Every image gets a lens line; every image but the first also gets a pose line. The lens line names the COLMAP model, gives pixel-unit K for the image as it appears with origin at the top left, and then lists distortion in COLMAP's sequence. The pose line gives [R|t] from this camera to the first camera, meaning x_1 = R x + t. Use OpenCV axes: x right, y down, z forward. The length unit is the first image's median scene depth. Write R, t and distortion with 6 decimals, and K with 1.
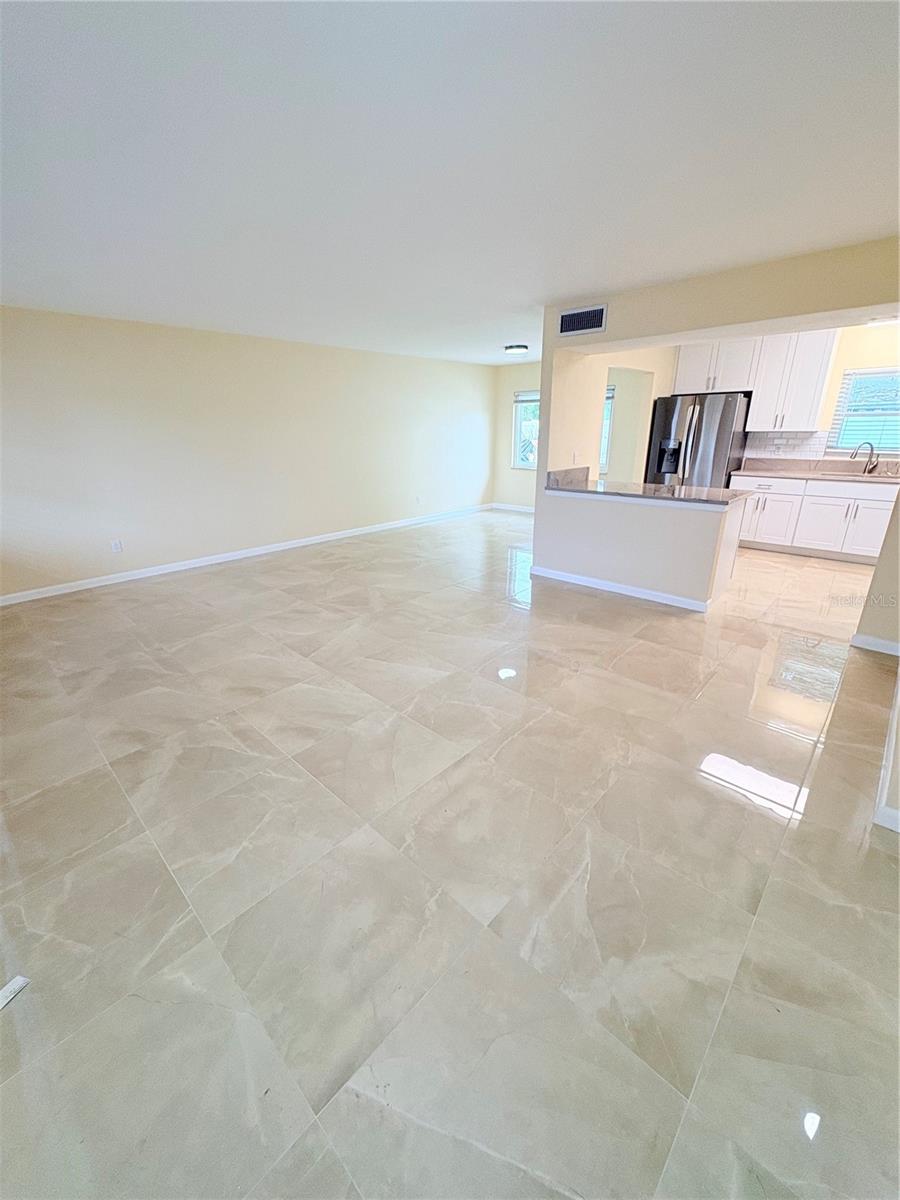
lens RADIAL K [[485.0, 0, 447.4], [0, 485.0, 595.6], [0, 0, 1]] dist [-0.002389, 0.000695]
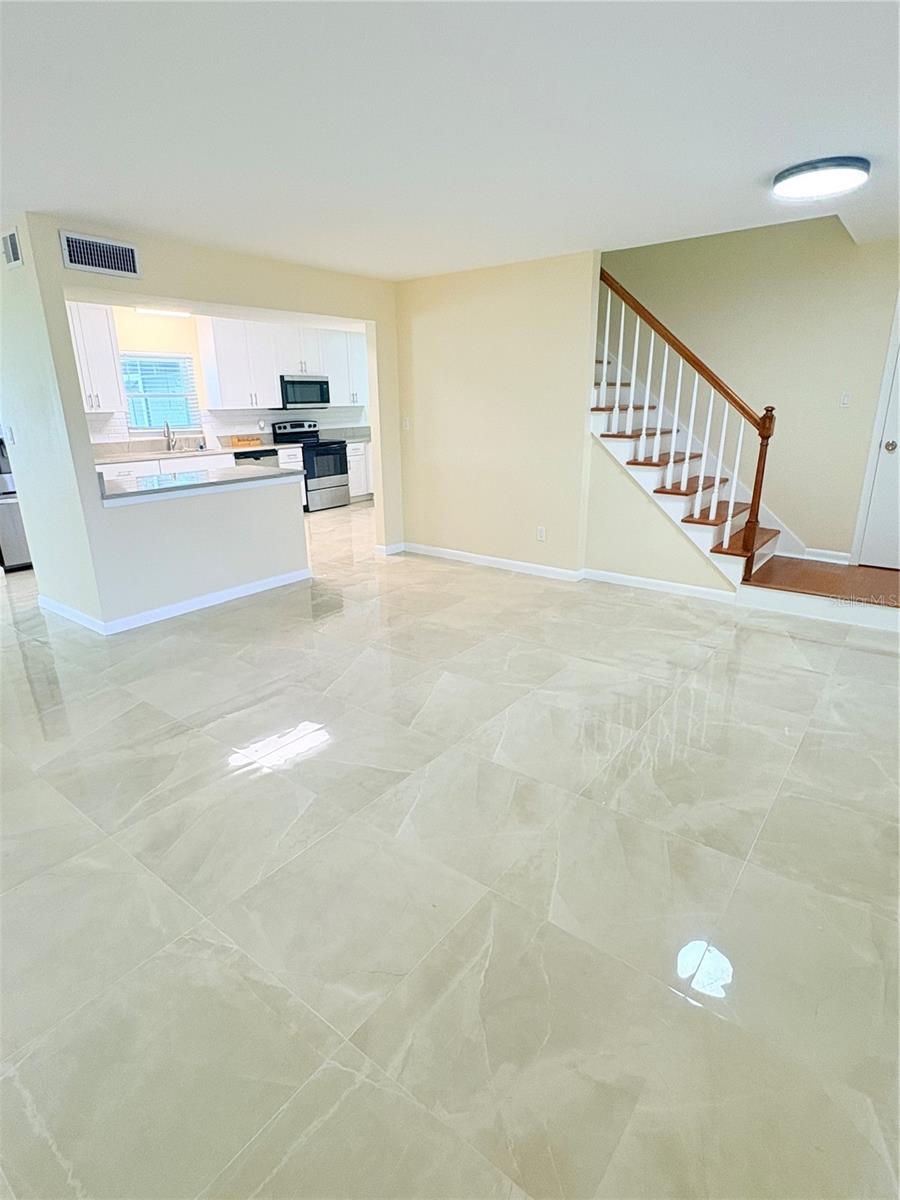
lens RADIAL K [[619.8, 0, 451.5], [0, 619.8, 598.5], [0, 0, 1]] dist [-0.001876, 0.001154]
pose [[-0.103222, -0.293347, 0.950417, -0.809954], [0.339581, 0.887717, 0.310875, -0.242656], [-0.934896, 0.354833, 0.007983, 0.726105]]
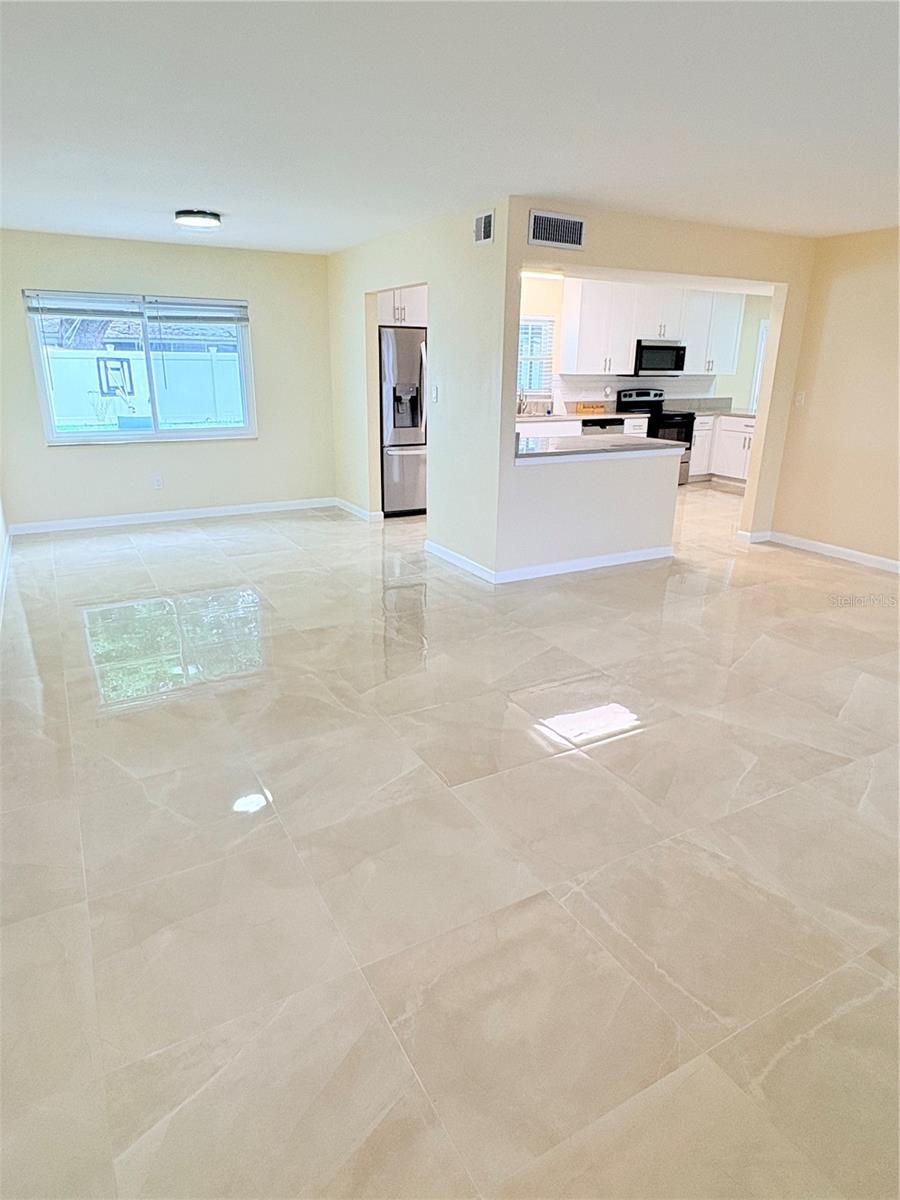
lens RADIAL K [[710.1, 0, 451.2], [0, 710.1, 595.1], [0, 0, 1]] dist [-0.000678, -0.002535]
pose [[0.295591, -0.284292, 0.912033, -0.977501], [0.299237, 0.934203, 0.194220, -0.314393], [-0.907239, 0.215505, 0.361212, 0.911162]]
